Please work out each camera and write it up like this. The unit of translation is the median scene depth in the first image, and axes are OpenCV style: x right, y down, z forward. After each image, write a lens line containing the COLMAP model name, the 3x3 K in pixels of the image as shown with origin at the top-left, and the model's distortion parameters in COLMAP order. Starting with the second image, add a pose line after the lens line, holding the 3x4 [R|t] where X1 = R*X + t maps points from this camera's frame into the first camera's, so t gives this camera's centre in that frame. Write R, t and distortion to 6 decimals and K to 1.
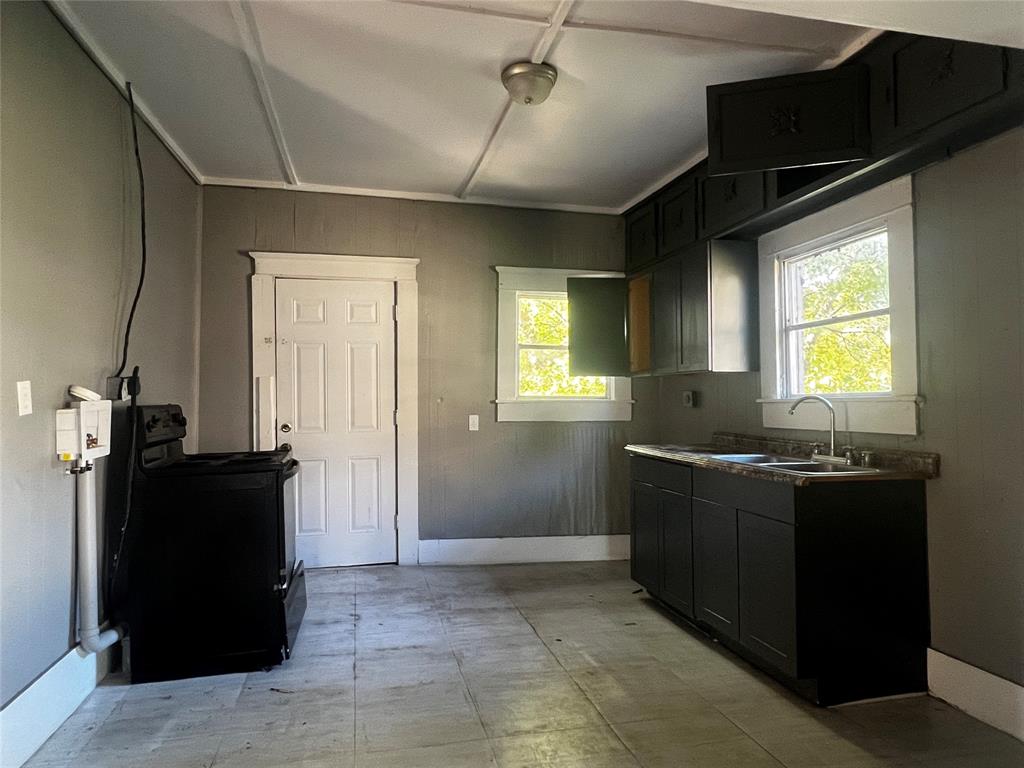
lens RADIAL K [[638.0, 0, 504.2], [0, 638.0, 382.9], [0, 0, 1]] dist [0.002058, -0.002565]
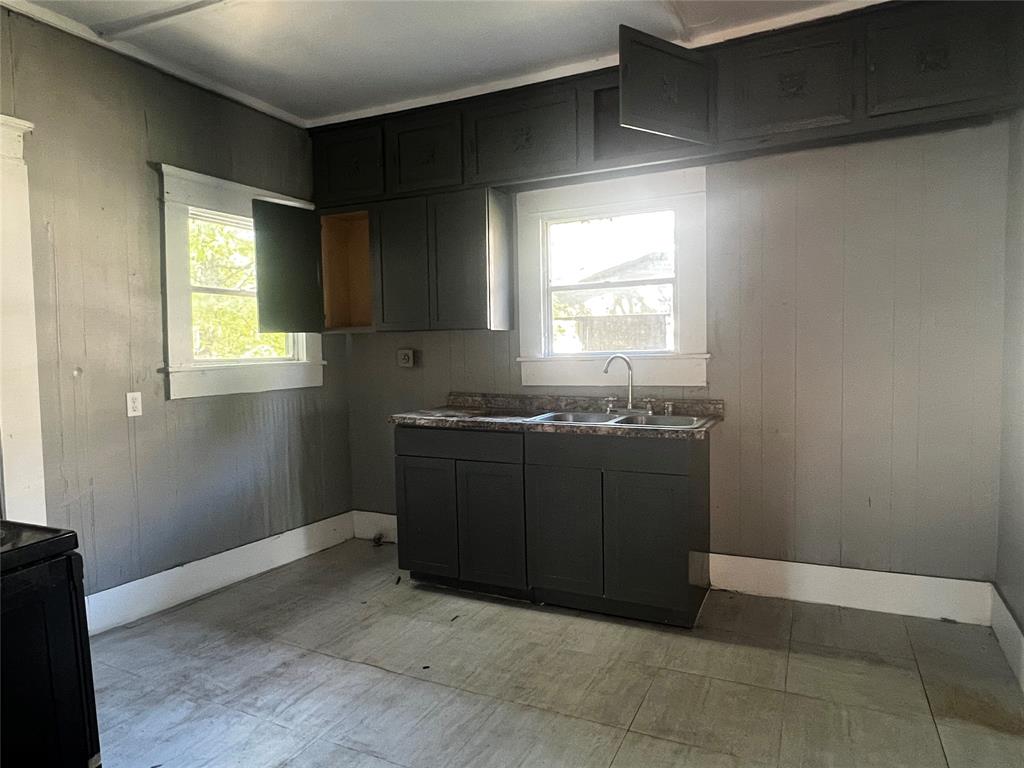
lens RADIAL K [[638.0, 0, 511.7], [0, 638.0, 383.9], [0, 0, 1]] dist [0.002058, -0.002565]
pose [[0.633479, -0.058766, 0.771525, -0.325599], [-0.002455, 0.996954, 0.077952, -0.010247], [-0.773756, -0.051275, 0.631405, 0.316305]]
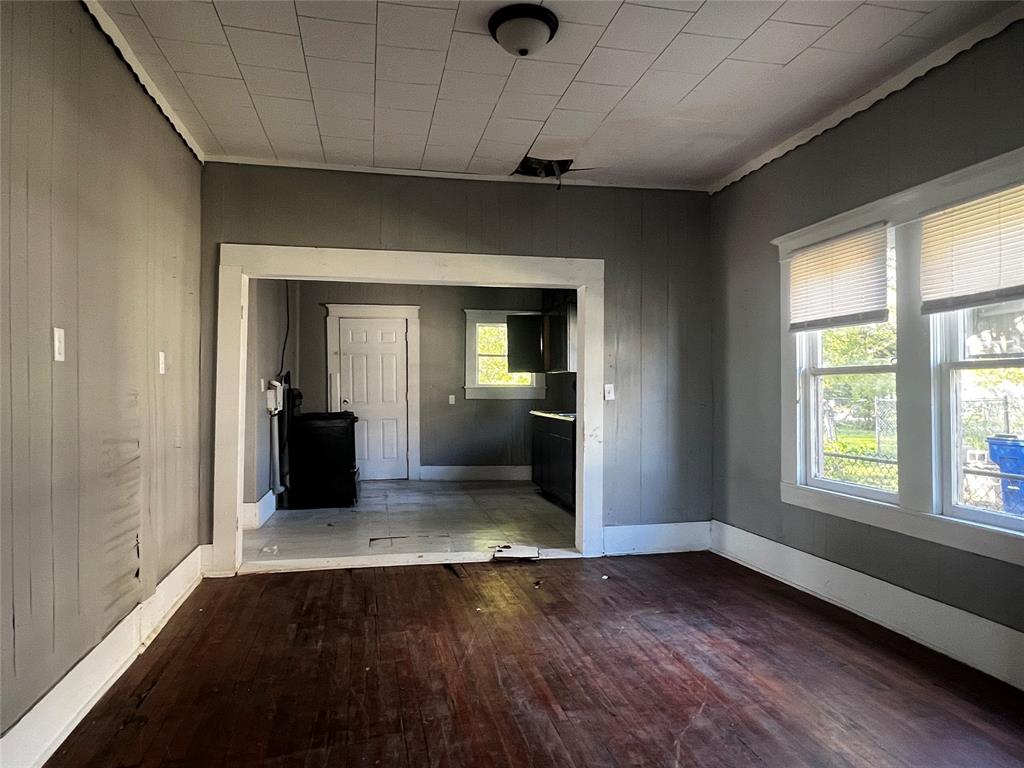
lens RADIAL K [[638.0, 0, 514.6], [0, 638.0, 381.2], [0, 0, 1]] dist [0.002058, -0.002565]
pose [[0.999905, 0.001627, -0.013666, 0.157892], [-0.001368, 0.999819, 0.018957, -0.022410], [0.013695, -0.018936, 0.999727, -0.790802]]
